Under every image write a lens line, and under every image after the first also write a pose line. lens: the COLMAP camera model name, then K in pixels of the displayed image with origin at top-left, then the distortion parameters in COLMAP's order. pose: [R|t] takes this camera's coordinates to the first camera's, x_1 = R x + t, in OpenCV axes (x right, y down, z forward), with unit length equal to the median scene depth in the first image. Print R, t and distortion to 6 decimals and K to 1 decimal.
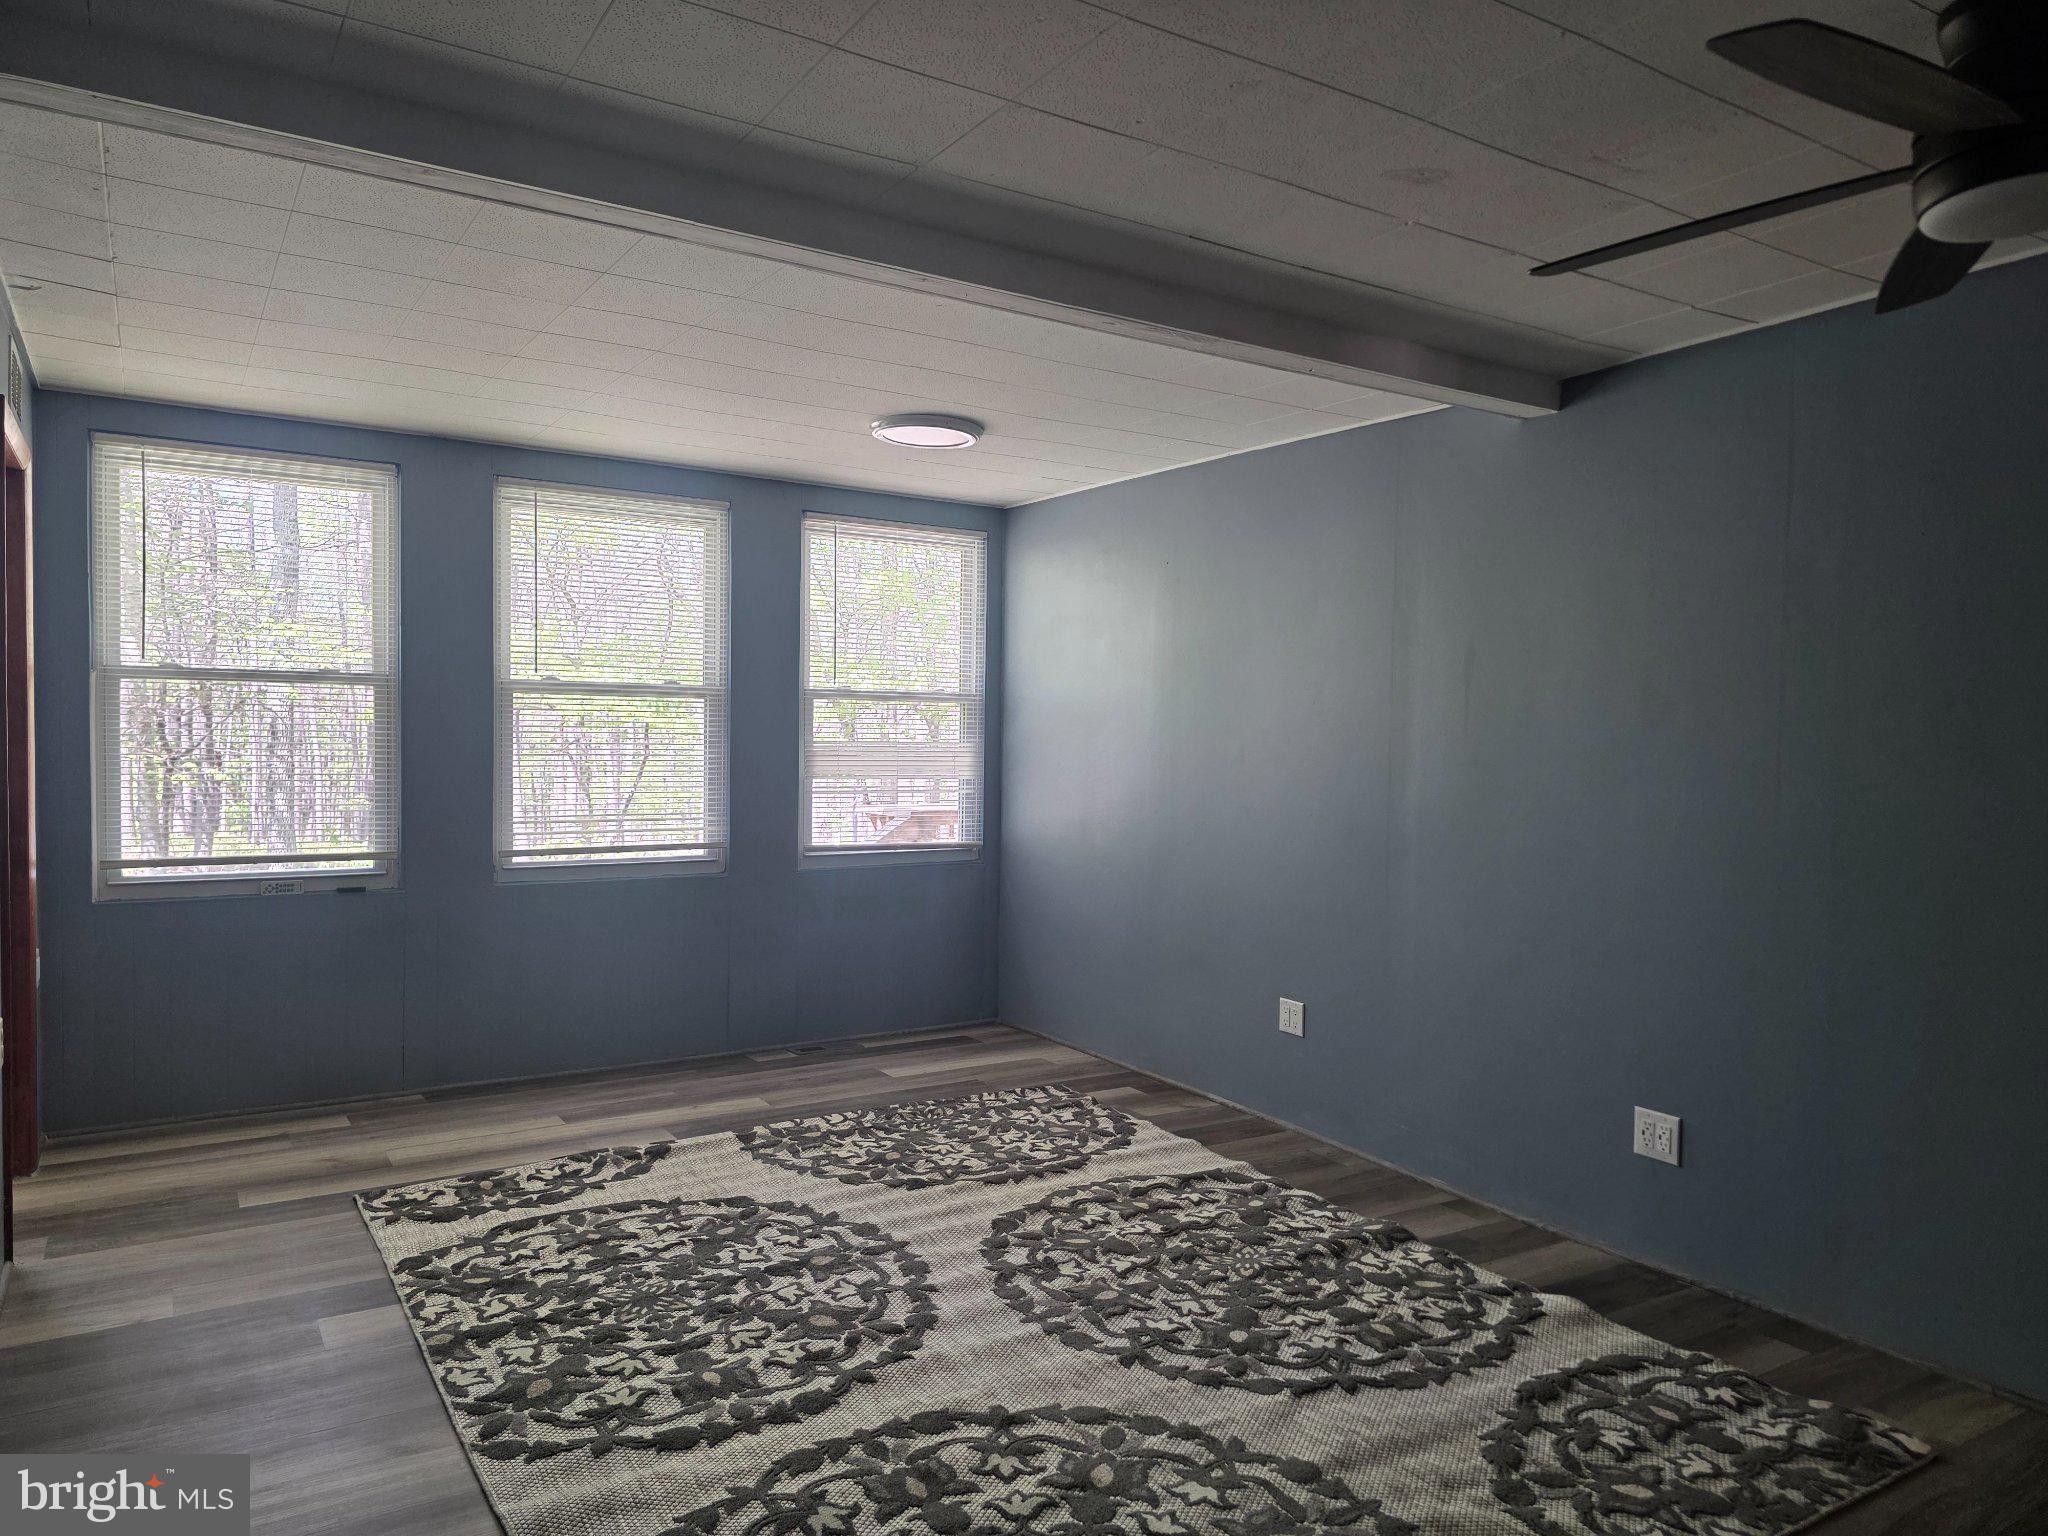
lens RADIAL K [[1403.4, 0, 1031.3], [0, 1403.4, 765.3], [0, 0, 1]] dist [0.046512, -0.029106]
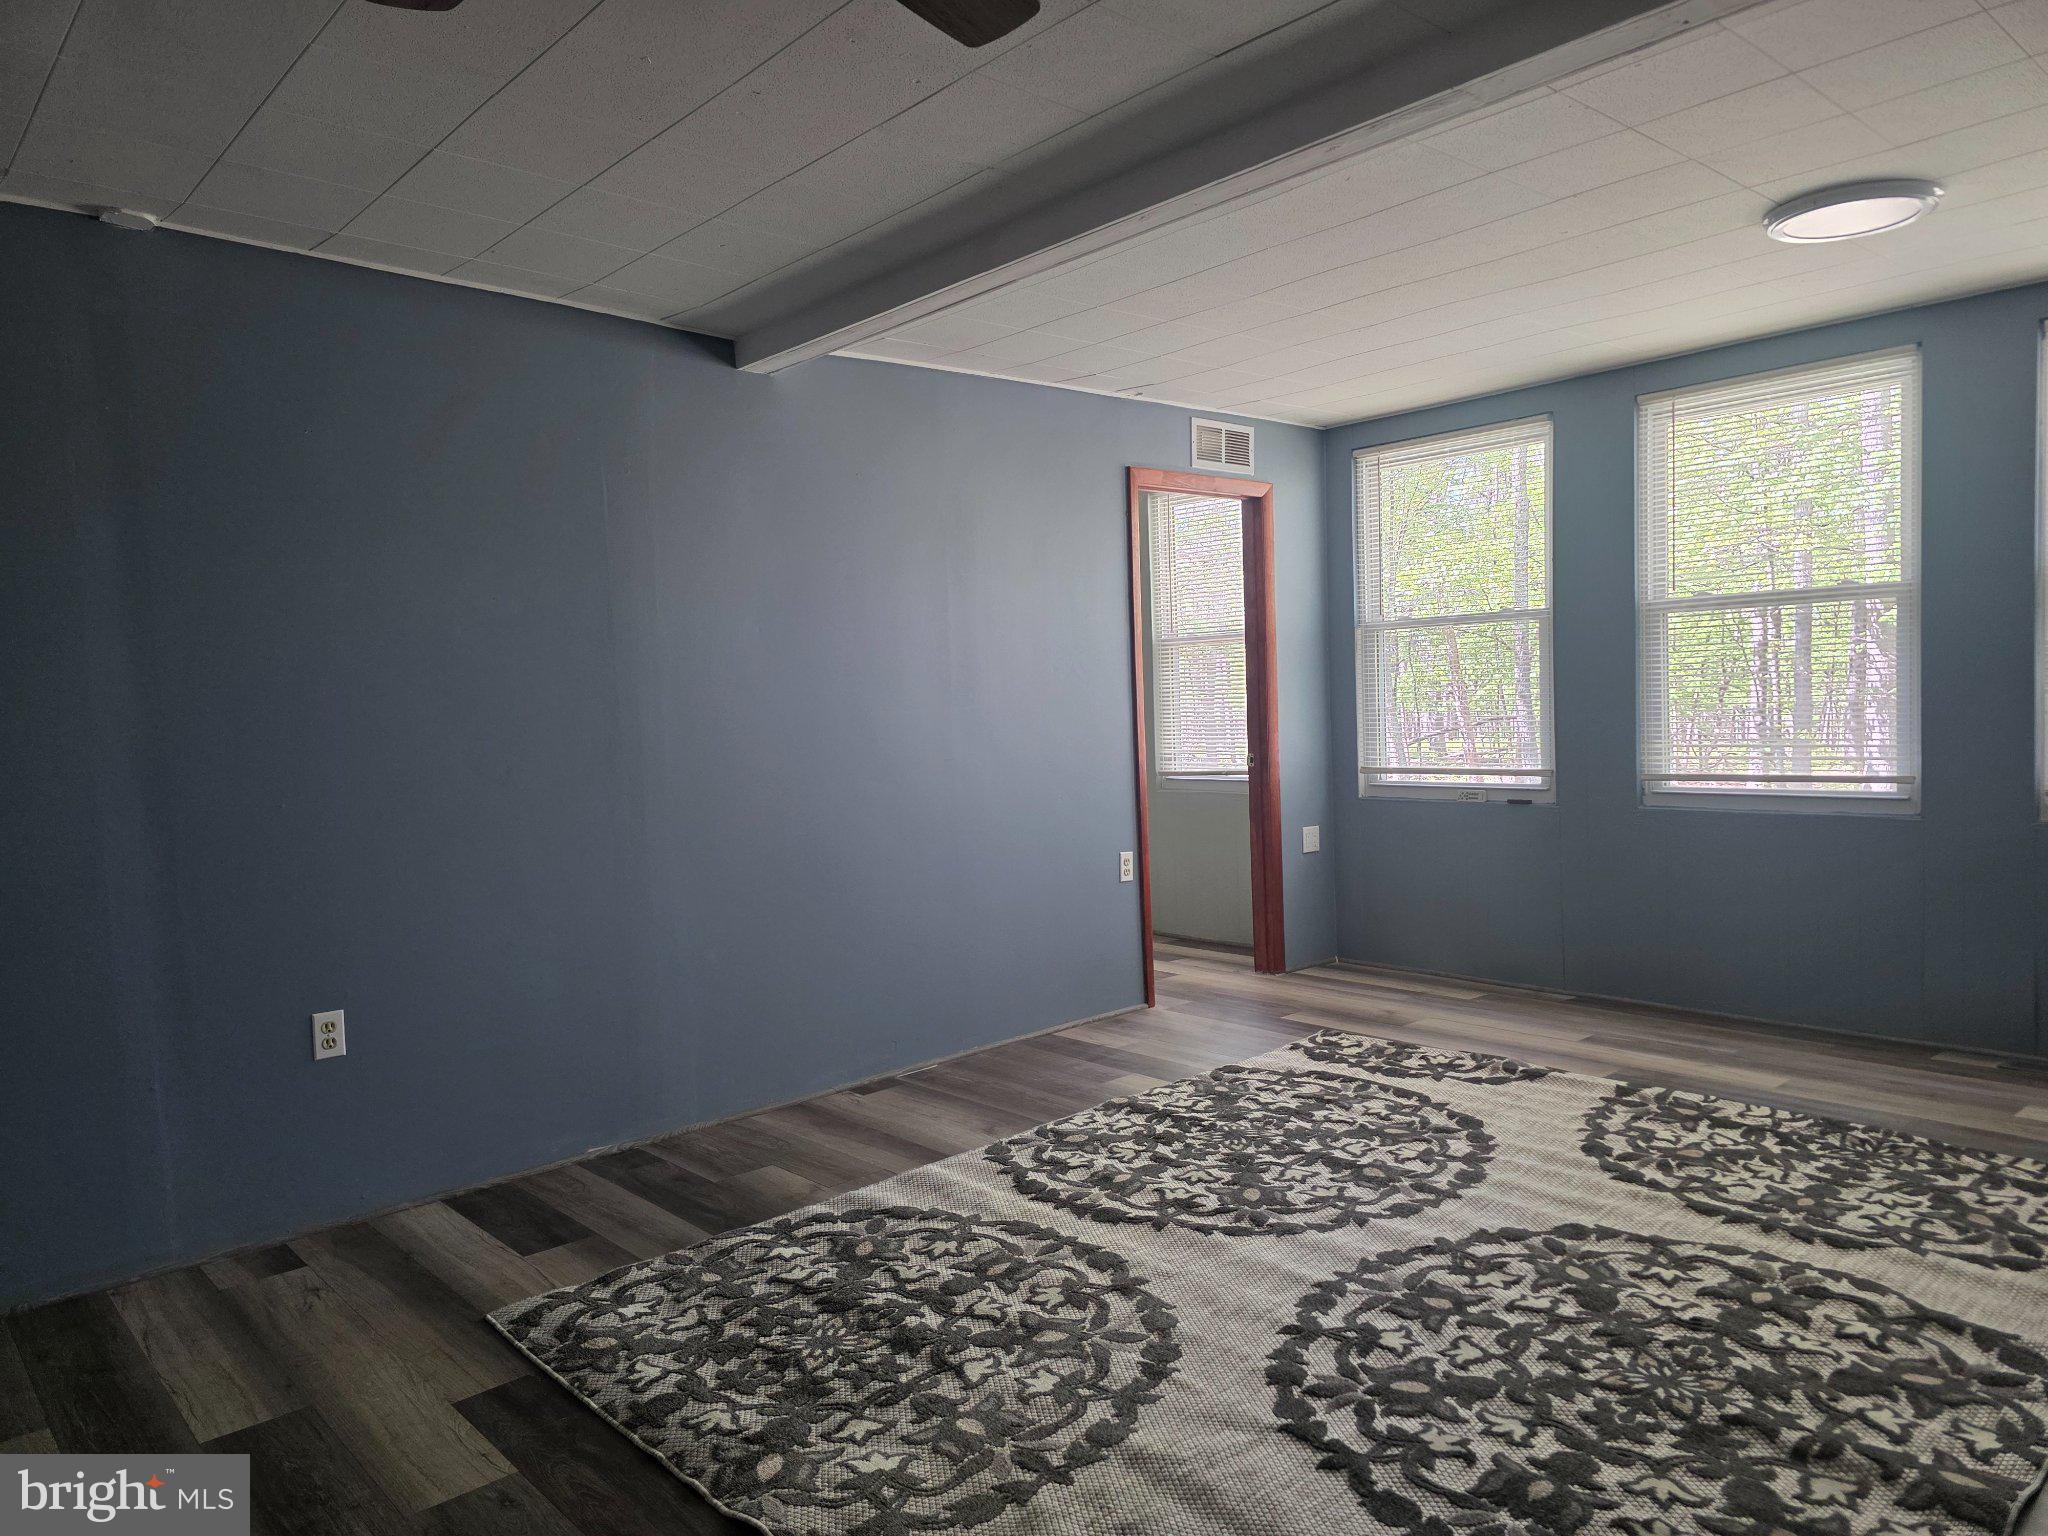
lens RADIAL K [[1403.4, 0, 1040.7], [0, 1403.4, 754.4], [0, 0, 1]] dist [0.046512, -0.029106]
pose [[0.161933, 0.024532, -0.986497, 0.780333], [0.013032, 0.999551, 0.026996, 0.017568], [0.986716, -0.017227, 0.161541, 0.580805]]
